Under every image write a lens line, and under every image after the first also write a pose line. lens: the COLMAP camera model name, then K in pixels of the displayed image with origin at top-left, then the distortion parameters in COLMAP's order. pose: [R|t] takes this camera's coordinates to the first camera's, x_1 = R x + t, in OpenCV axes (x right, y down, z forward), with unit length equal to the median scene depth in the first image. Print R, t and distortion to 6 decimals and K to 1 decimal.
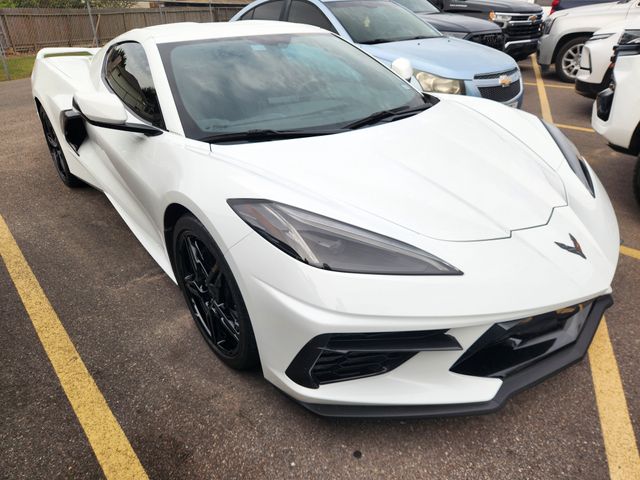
lens RADIAL K [[432.4, 0, 318.1], [0, 432.4, 237.9], [0, 0, 1]] dist [0.020831, -0.004993]
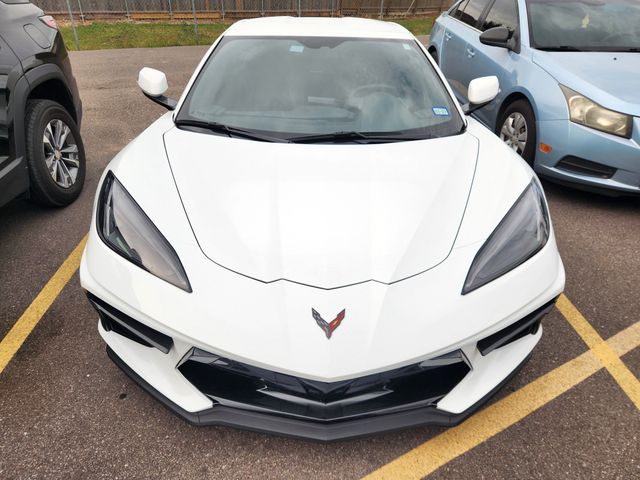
lens RADIAL K [[432.4, 0, 318.1], [0, 432.4, 237.9], [0, 0, 1]] dist [0.020831, -0.004993]
pose [[0.792957, 0.346348, -0.501260, 0.777778], [-0.318922, 0.936950, 0.142878, -0.216557], [0.519141, 0.046567, 0.853419, 0.165860]]
